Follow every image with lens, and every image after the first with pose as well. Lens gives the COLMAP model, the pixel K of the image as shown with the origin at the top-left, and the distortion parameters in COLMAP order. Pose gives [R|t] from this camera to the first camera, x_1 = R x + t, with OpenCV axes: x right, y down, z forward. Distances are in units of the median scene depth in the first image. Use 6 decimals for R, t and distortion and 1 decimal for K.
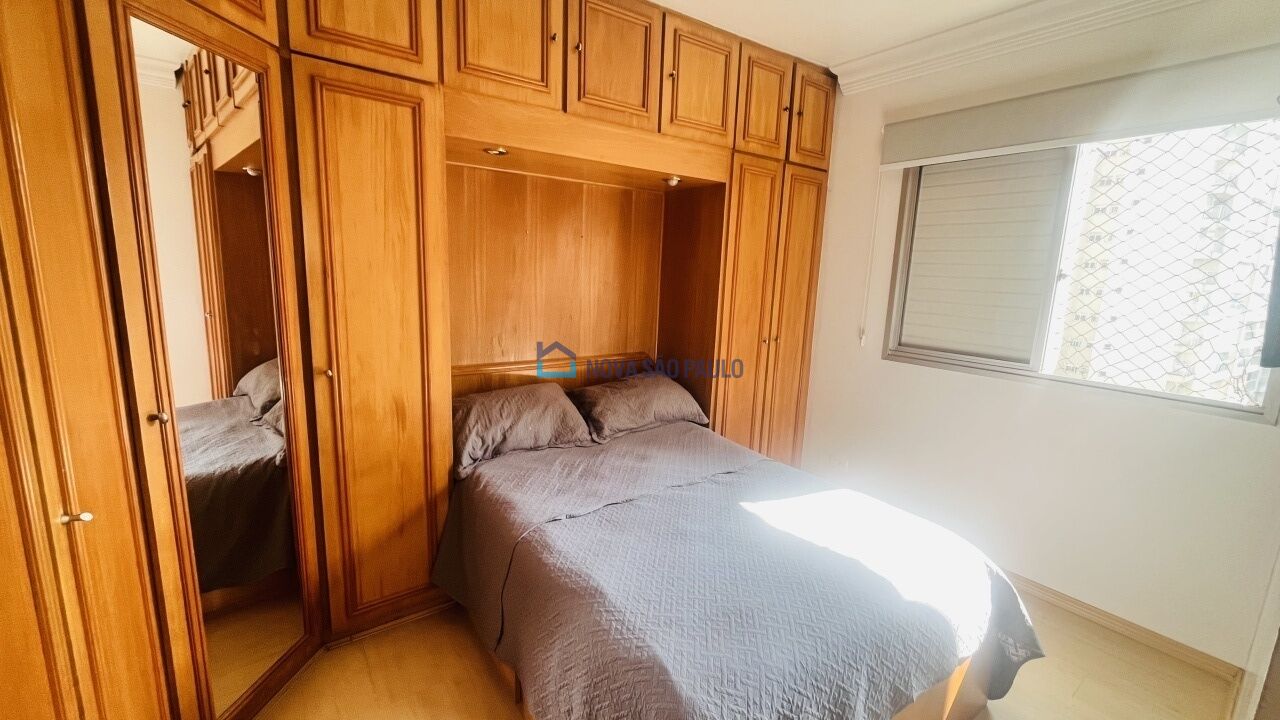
lens RADIAL K [[510.7, 0, 638.4], [0, 510.7, 361.8], [0, 0, 1]] dist [-0.001308, -0.000318]
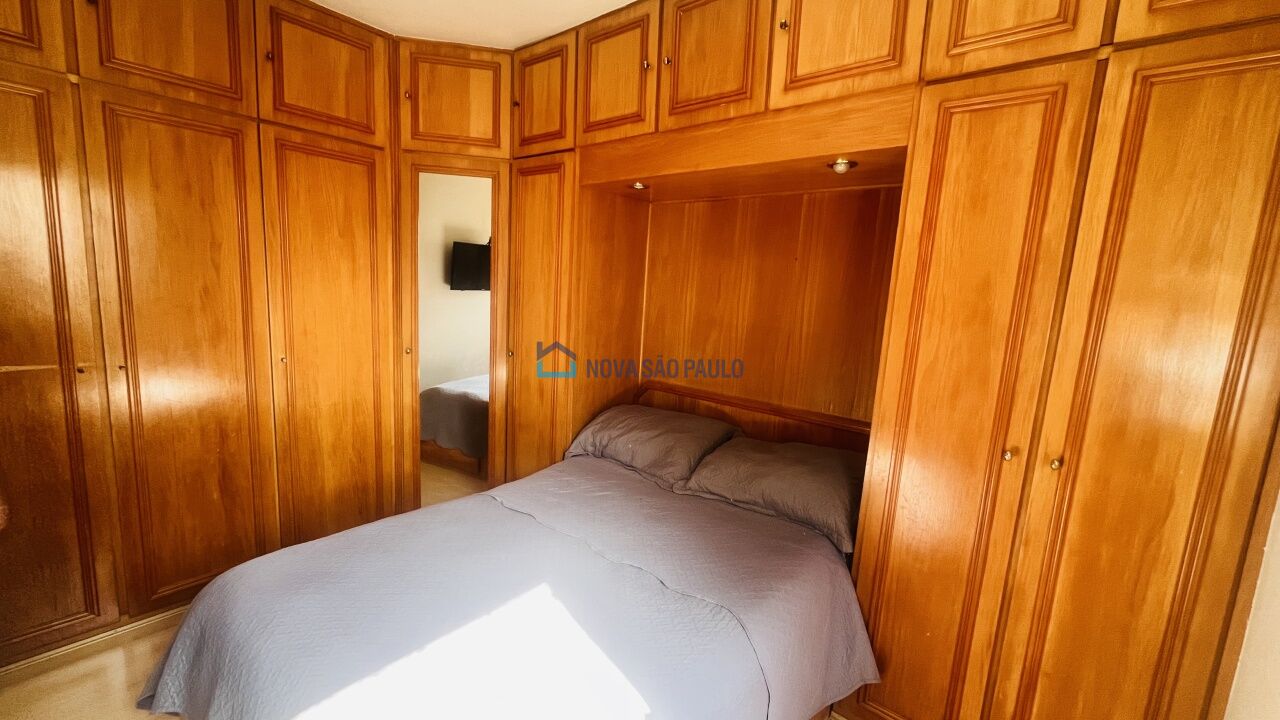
lens RADIAL K [[510.7, 0, 639.6], [0, 510.7, 356.3], [0, 0, 1]] dist [-0.001308, -0.000318]
pose [[0.273264, 0.107049, -0.955964, 0.684077], [-0.221053, 0.974181, 0.045901, -0.085745], [0.936196, 0.198775, 0.289872, 0.627742]]
